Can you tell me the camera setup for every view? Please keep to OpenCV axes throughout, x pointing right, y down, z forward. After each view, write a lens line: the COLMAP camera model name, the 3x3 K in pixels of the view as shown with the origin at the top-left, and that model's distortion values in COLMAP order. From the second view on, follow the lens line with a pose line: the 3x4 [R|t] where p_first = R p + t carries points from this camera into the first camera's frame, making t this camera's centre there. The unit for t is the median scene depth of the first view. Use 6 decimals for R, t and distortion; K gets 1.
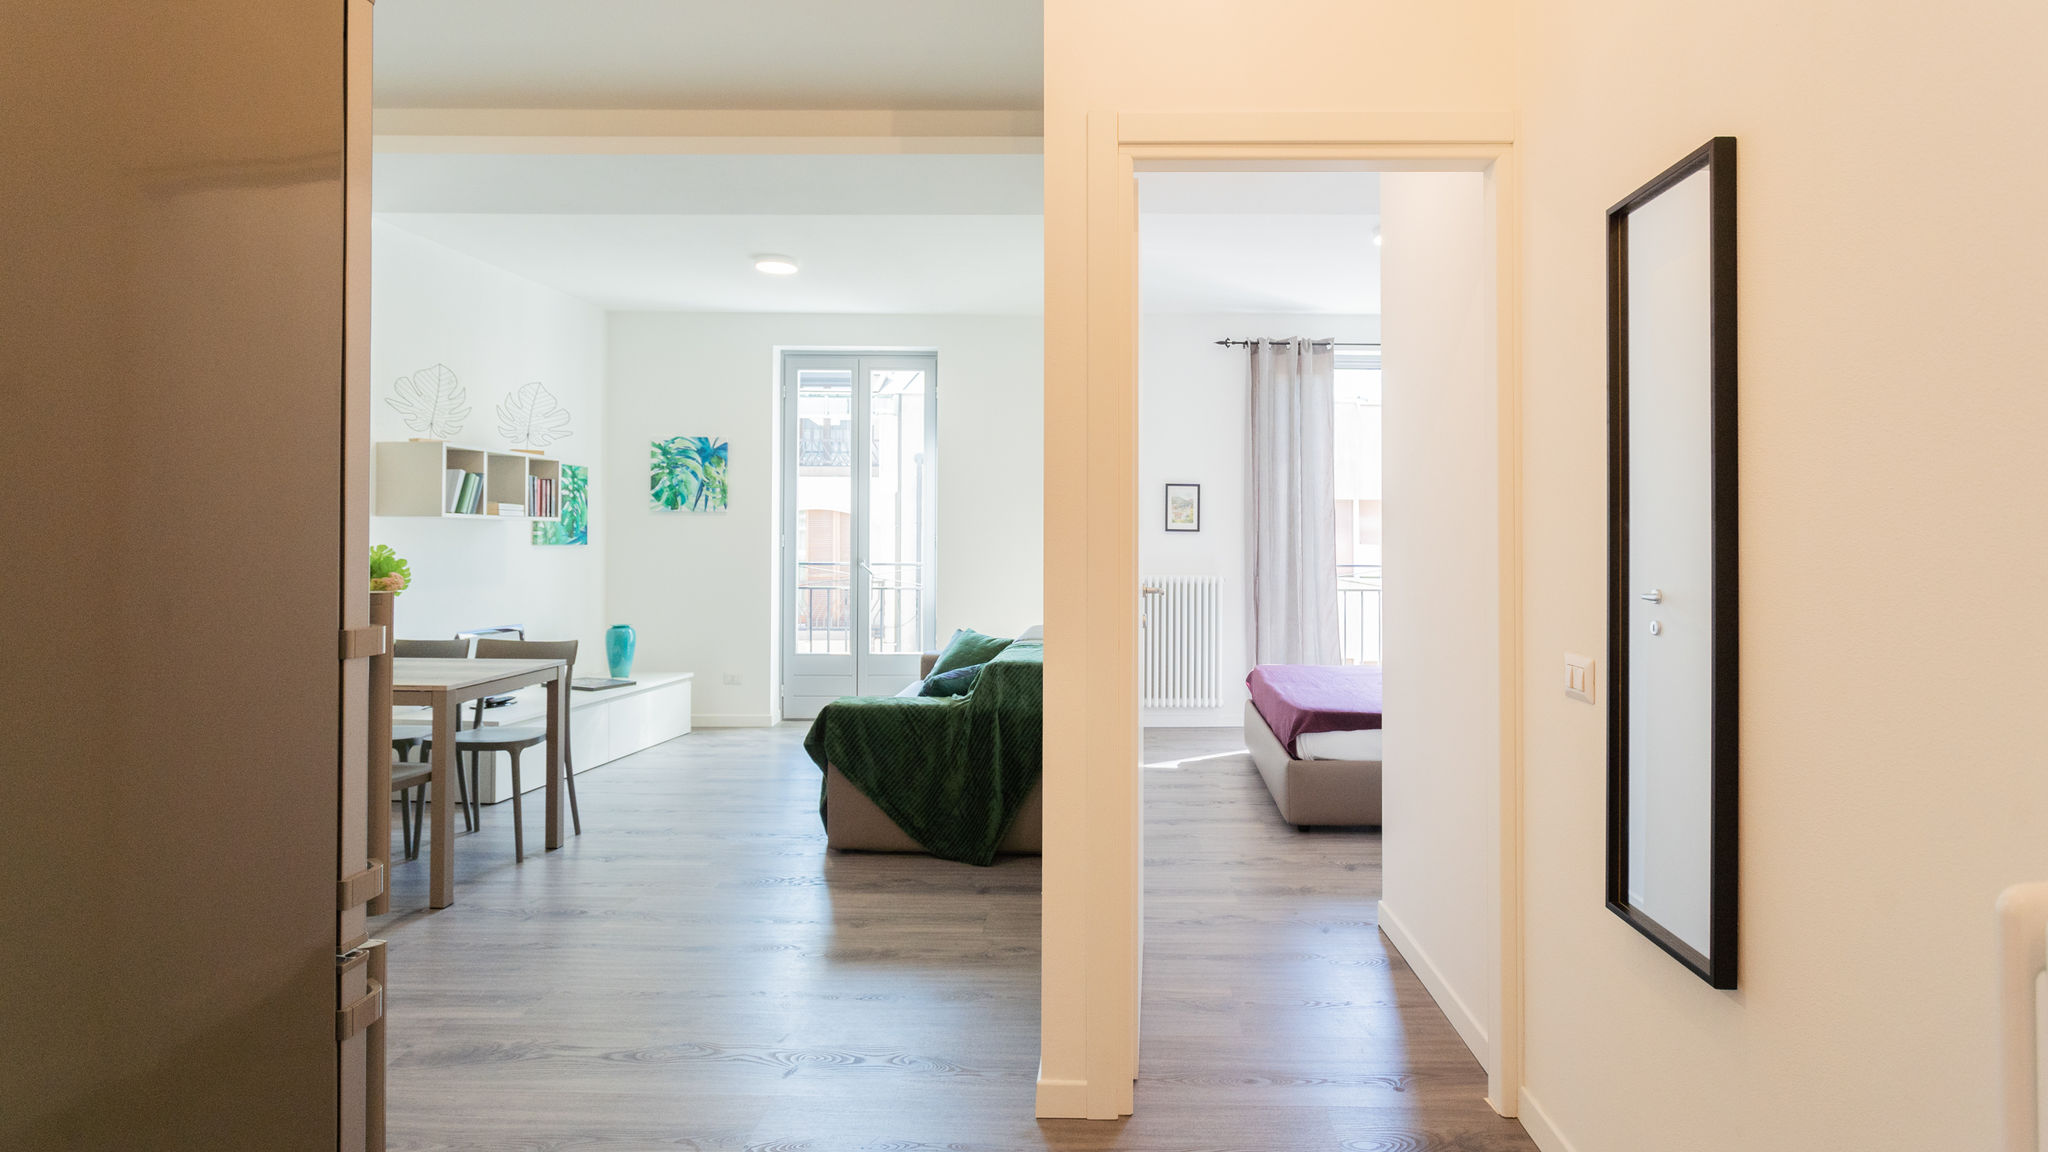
lens RADIAL K [[955.2, 0, 1102.8], [0, 955.2, 538.9], [0, 0, 1]] dist [-0.000385, 0.000087]
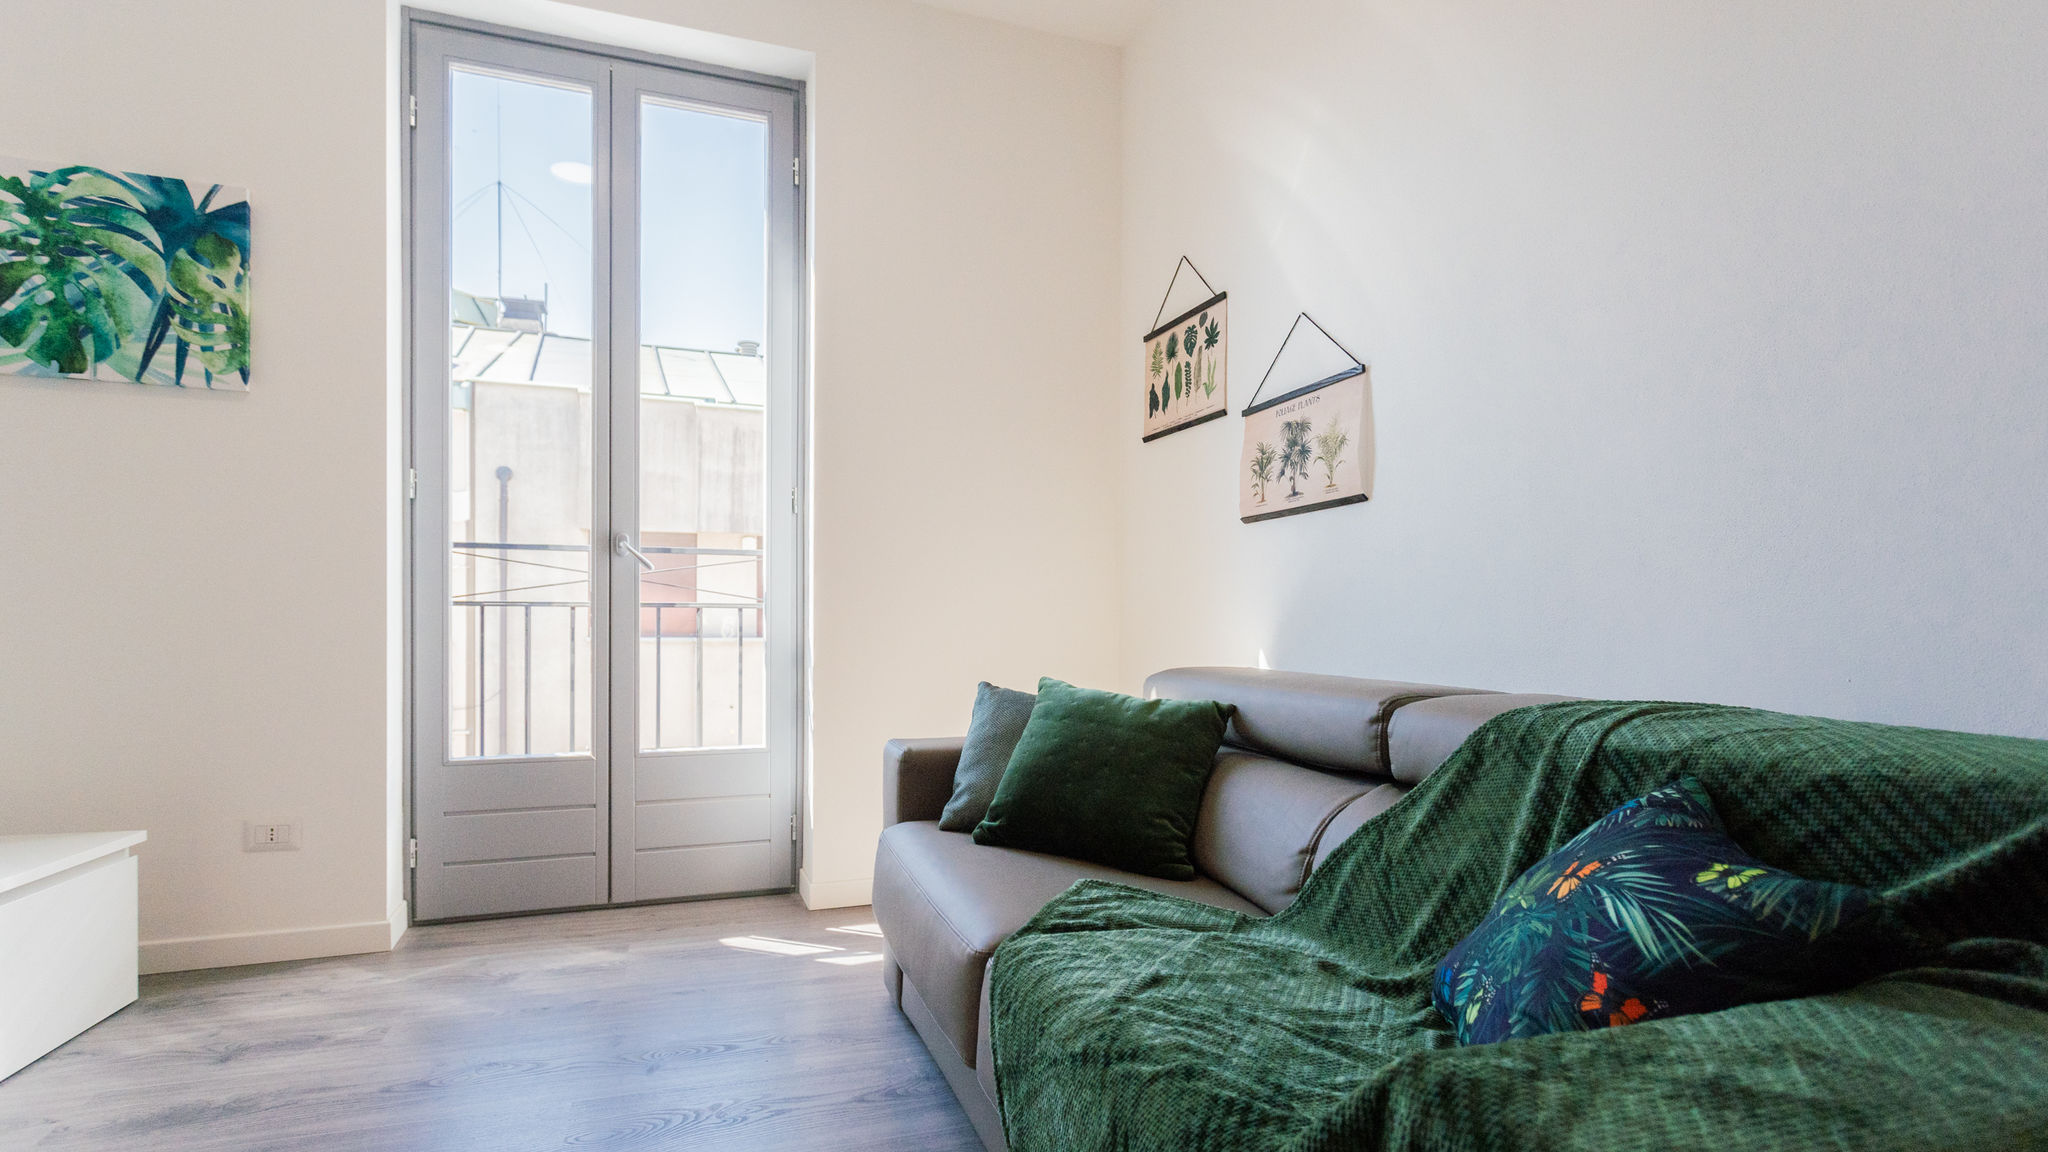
lens RADIAL K [[1065.3, 0, 1075.1], [0, 1065.3, 618.9], [0, 0, 1]] dist [0.001874, -0.000347]
pose [[0.942531, -0.000716, 0.334118, -0.230081], [-0.005974, 0.999802, 0.018996, 0.051166], [-0.334066, -0.019901, 0.942340, 0.501371]]
